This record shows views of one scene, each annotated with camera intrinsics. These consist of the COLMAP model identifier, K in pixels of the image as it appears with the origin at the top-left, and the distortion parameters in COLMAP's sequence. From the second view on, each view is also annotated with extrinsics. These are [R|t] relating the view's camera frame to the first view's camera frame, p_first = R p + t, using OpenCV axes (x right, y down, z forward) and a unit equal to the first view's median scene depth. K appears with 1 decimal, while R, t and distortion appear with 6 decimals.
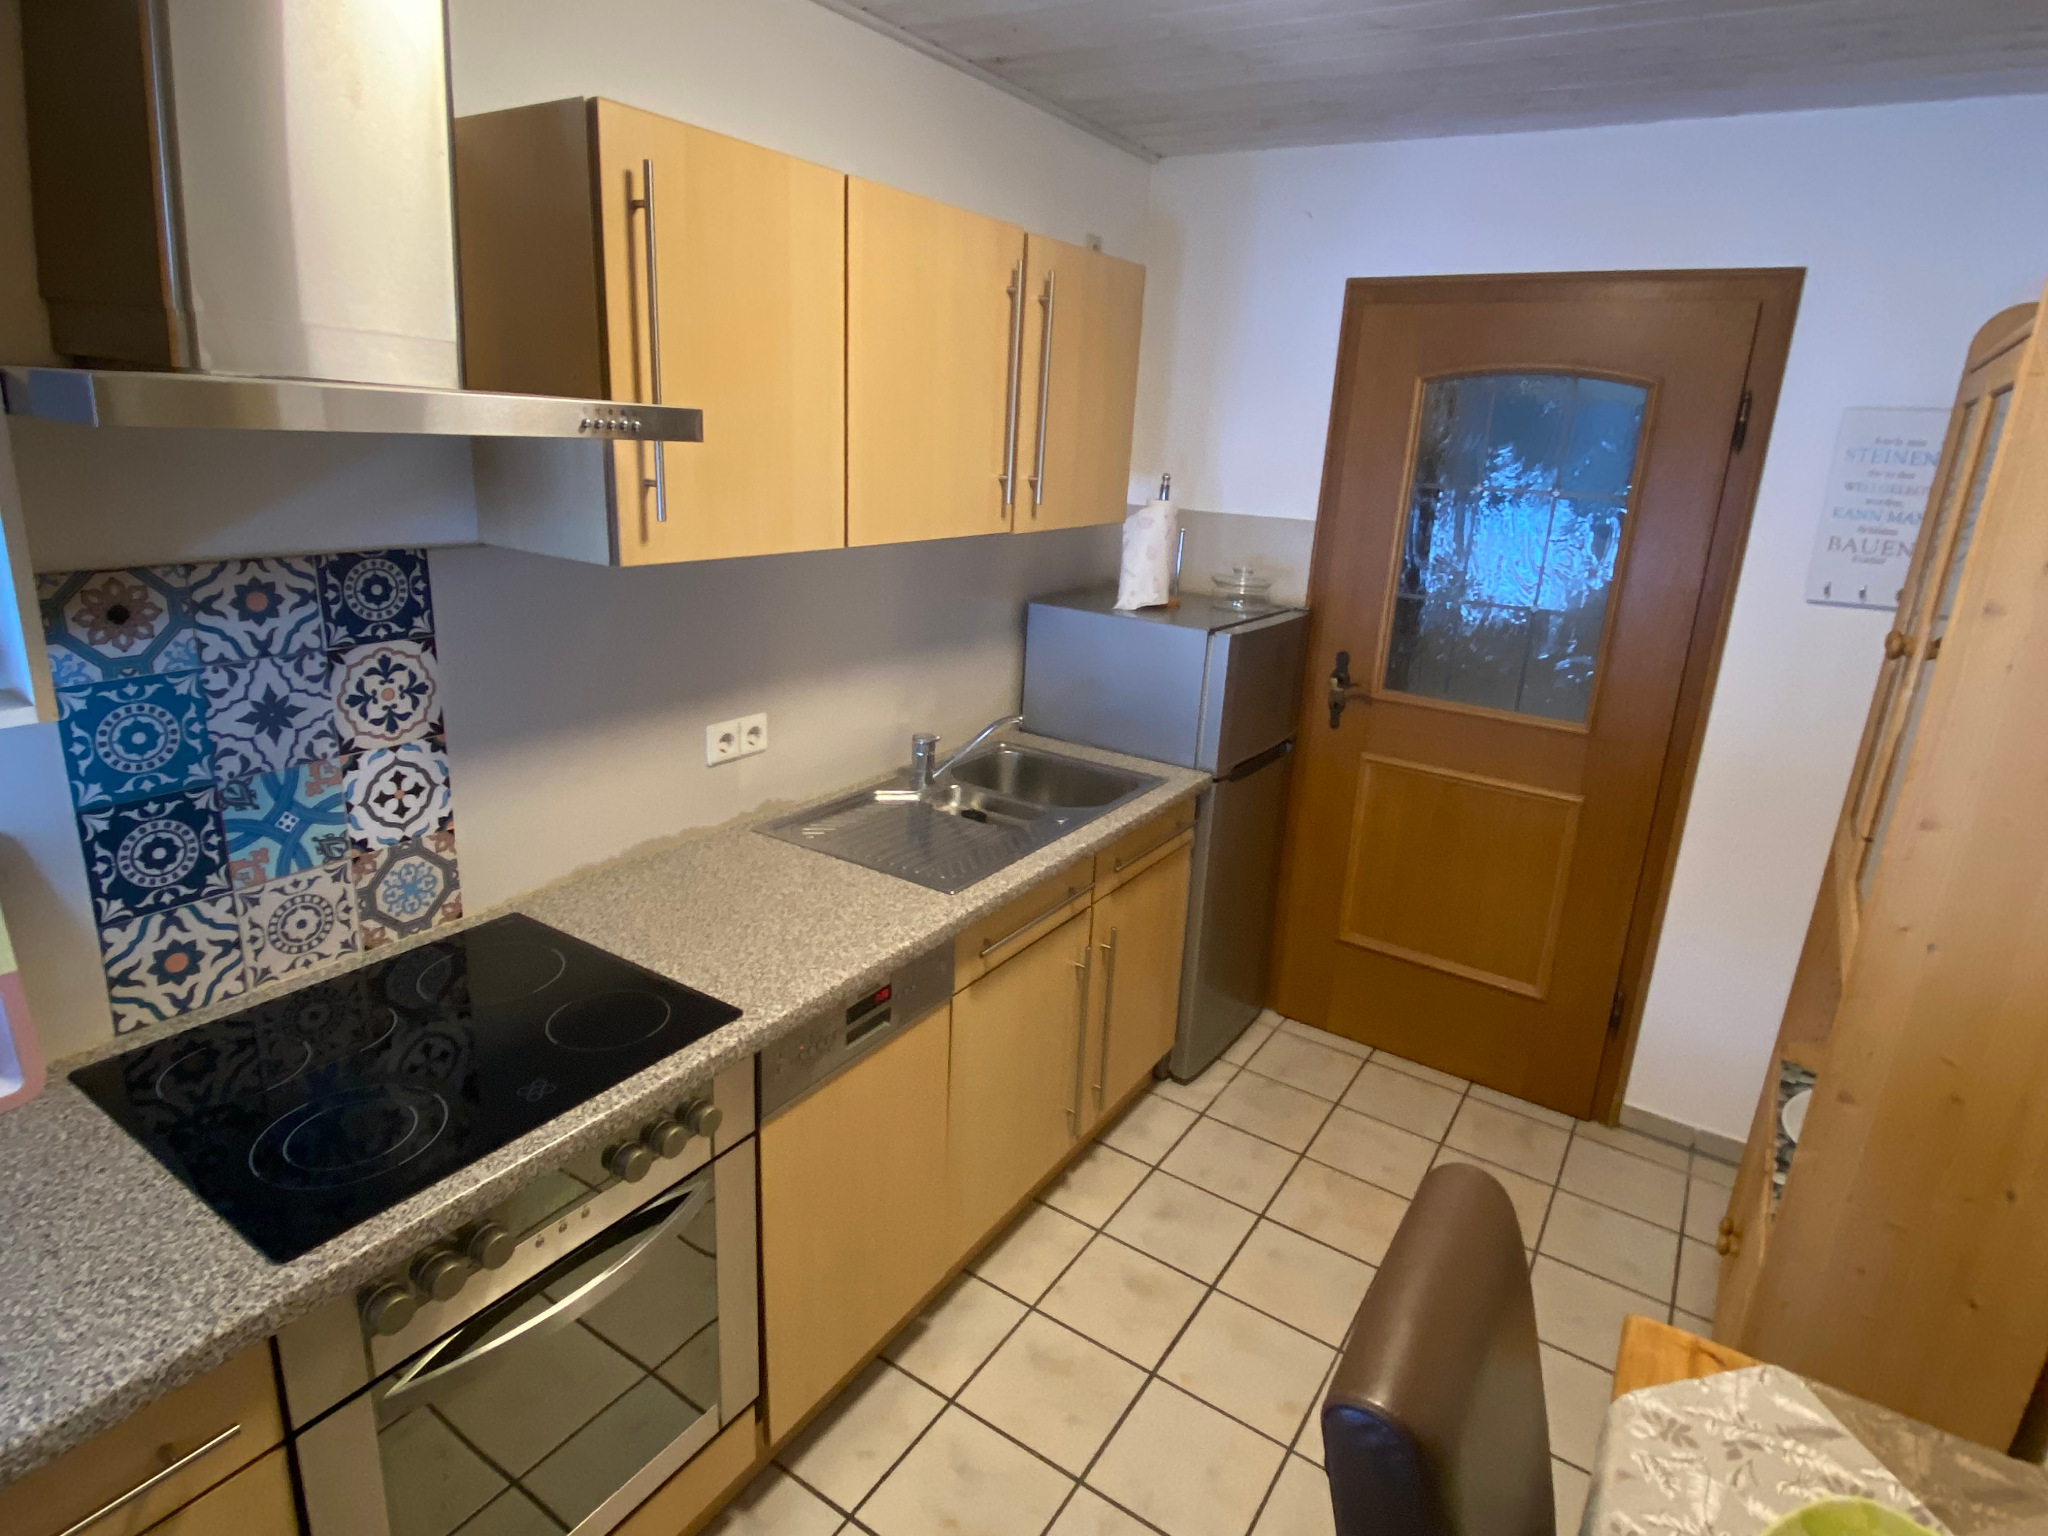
lens RADIAL K [[1110.7, 0, 1024.0], [0, 1110.7, 768.0], [0, 0, 1]] dist [0.001103, -0.000675]
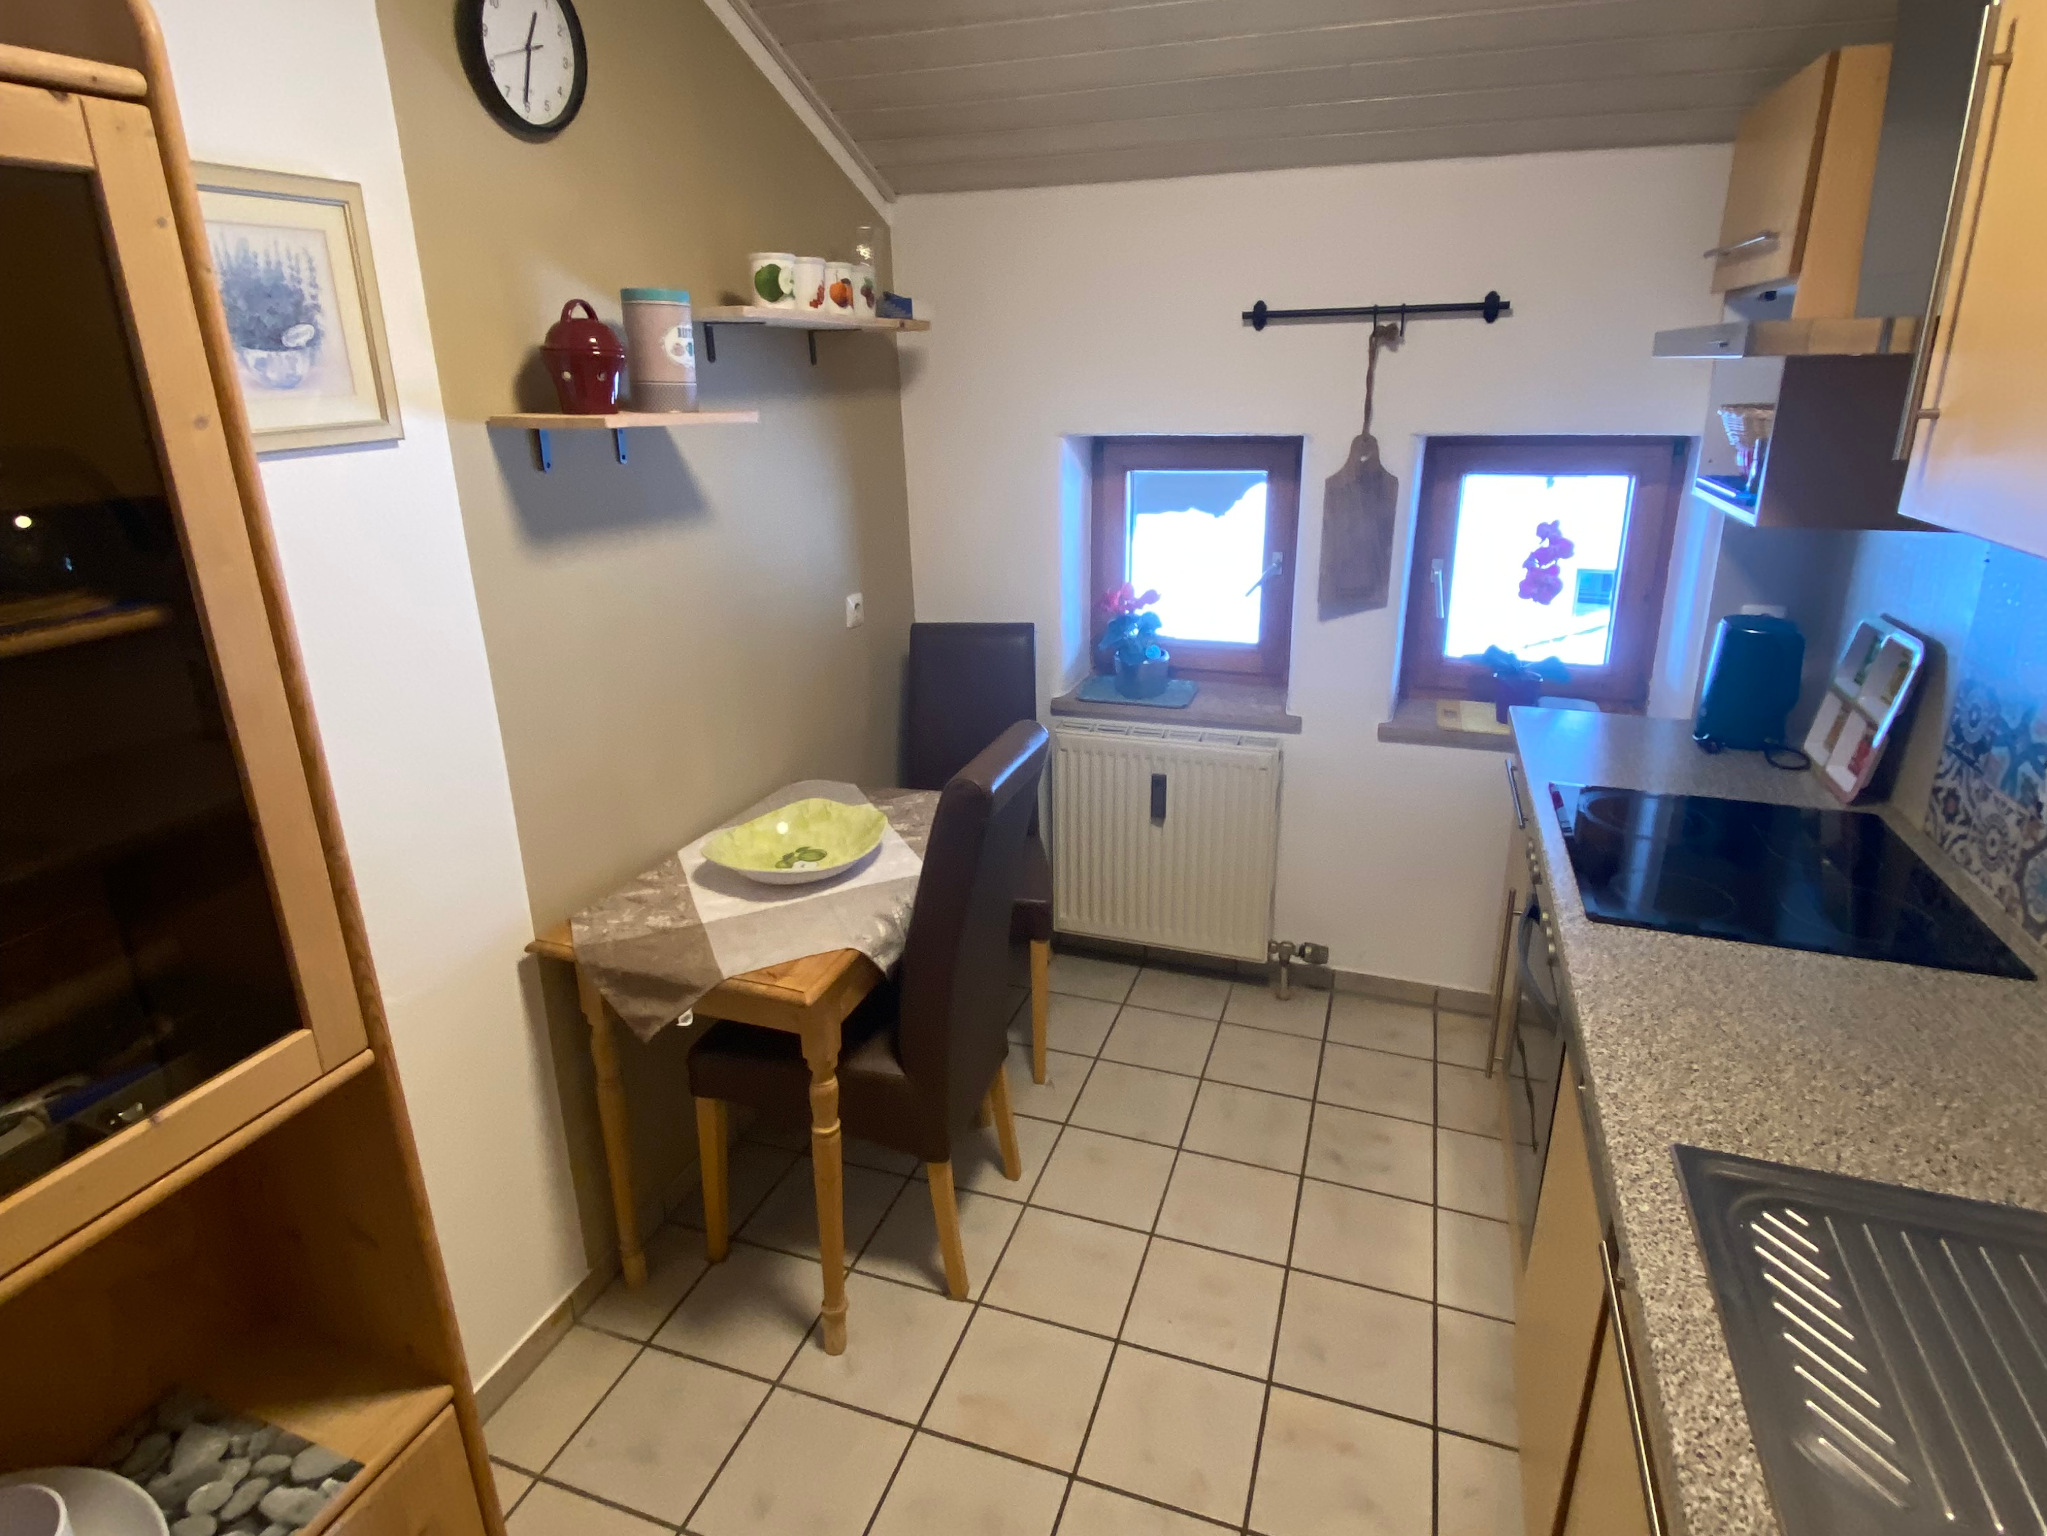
lens RADIAL K [[1110.2, 0, 1023.5], [0, 1110.2, 768.0], [0, 0, 1]] dist [0.001103, -0.000675]
pose [[-0.970091, 0.044999, -0.238533, 0.519879], [-0.106479, 0.804194, 0.584752, -0.460727], [0.218140, 0.592662, -0.775350, 1.667692]]
